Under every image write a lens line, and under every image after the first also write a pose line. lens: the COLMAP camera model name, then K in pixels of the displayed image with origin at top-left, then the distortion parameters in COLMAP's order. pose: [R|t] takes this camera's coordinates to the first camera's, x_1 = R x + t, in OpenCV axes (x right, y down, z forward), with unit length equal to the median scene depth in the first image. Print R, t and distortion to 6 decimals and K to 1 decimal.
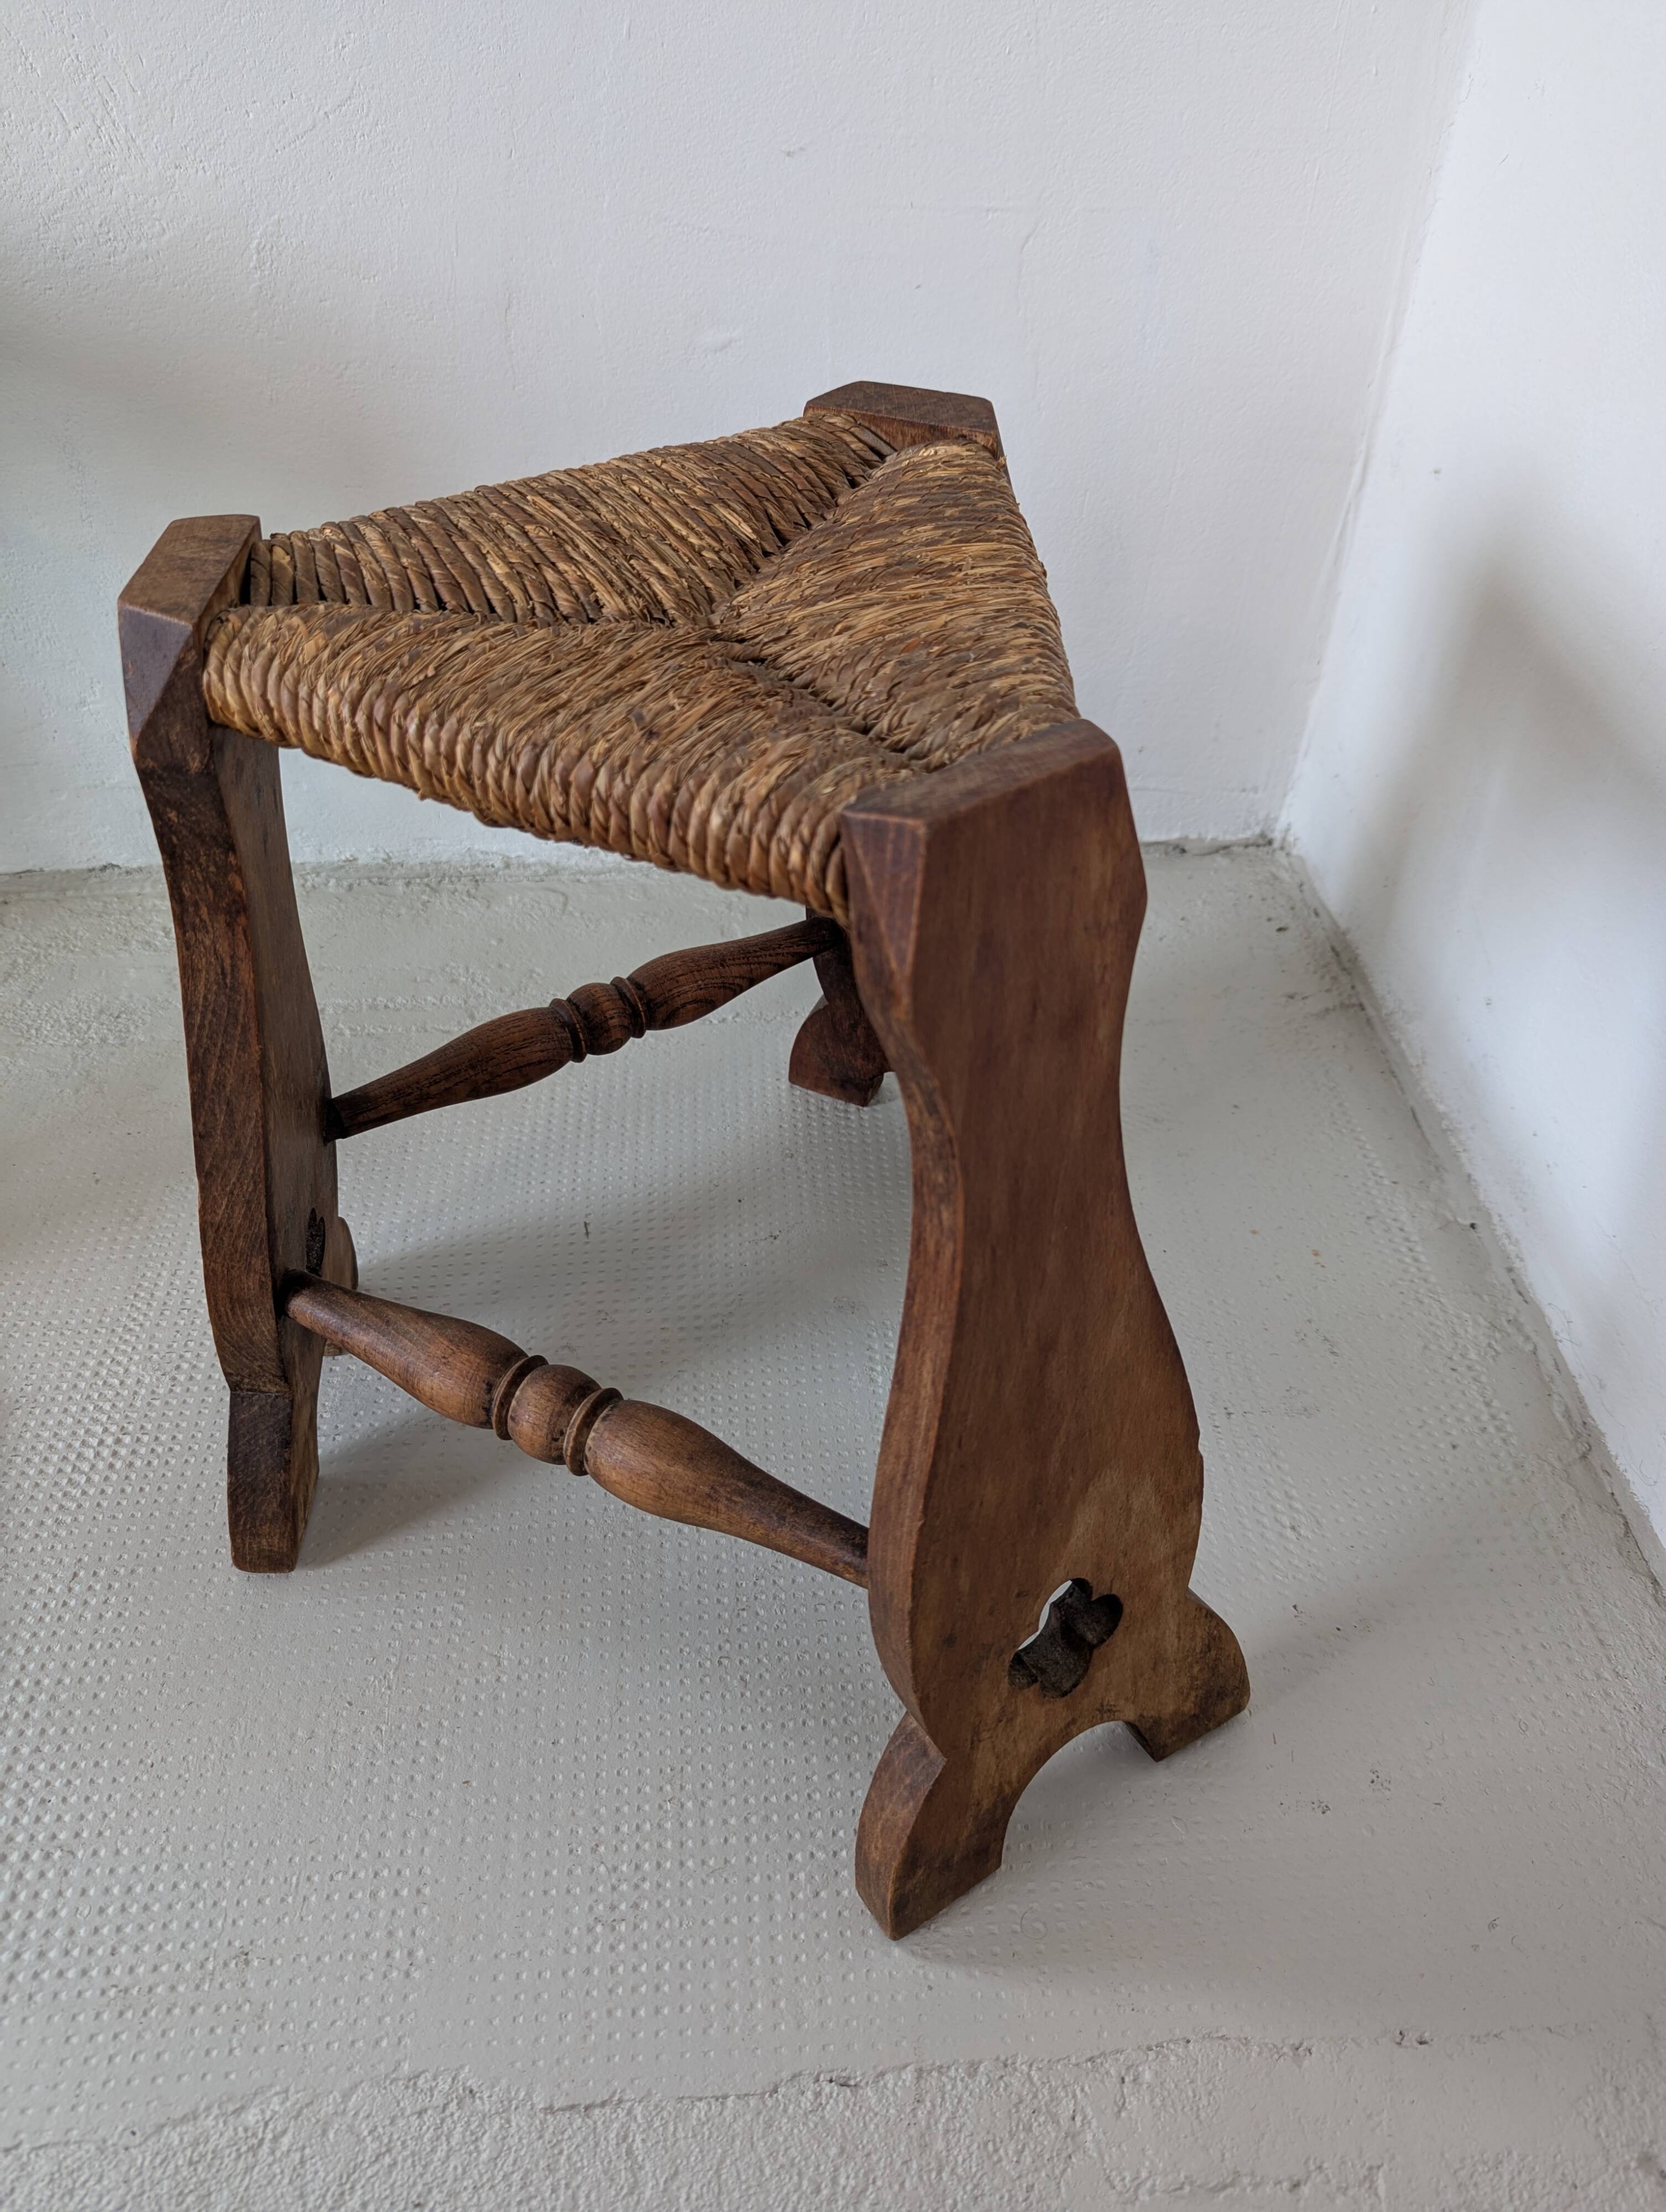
lens RADIAL K [[1597.8, 0, 820.4], [0, 1597.8, 1093.4], [0, 0, 1]] dist [0.038145, -0.048011]
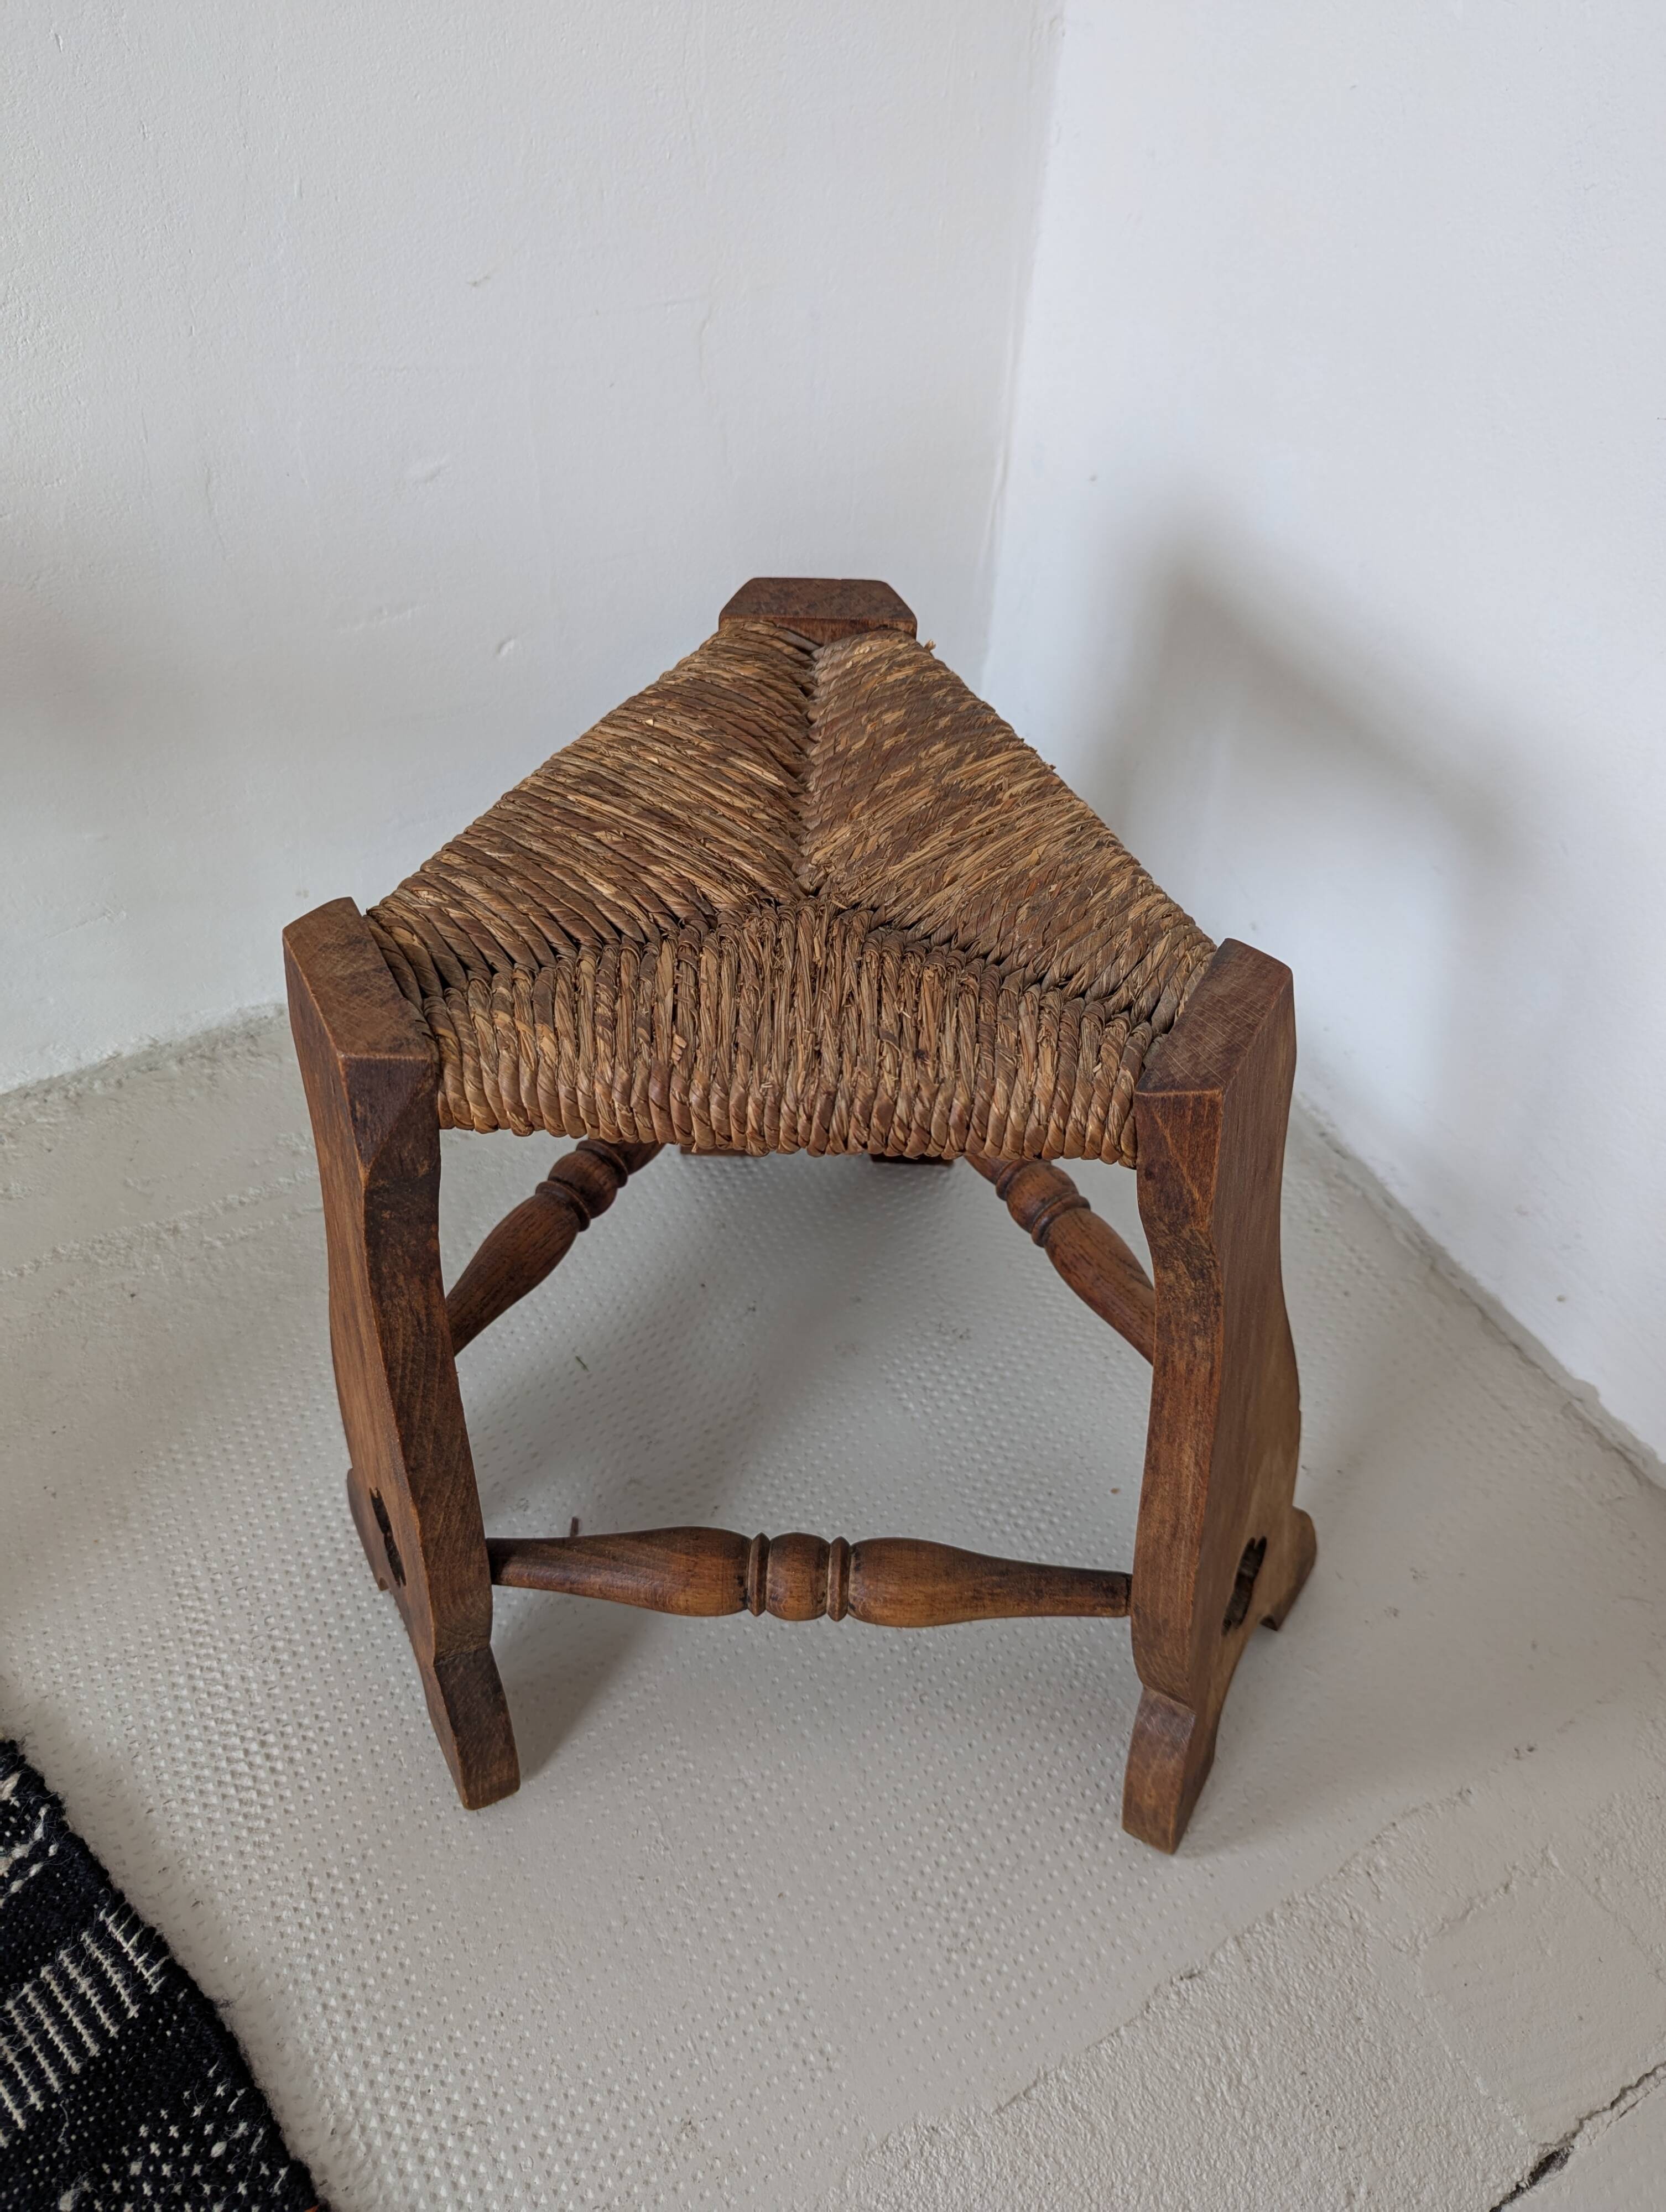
lens RADIAL K [[1605.6, 0, 833.0], [0, 1605.6, 1106.0], [0, 0, 1]] dist [0.035140, -0.045468]
pose [[0.901111, -0.305462, 0.307721, -0.386147], [0.266692, 0.950050, 0.162112, -0.287552], [-0.341869, -0.064014, 0.937565, -0.044329]]
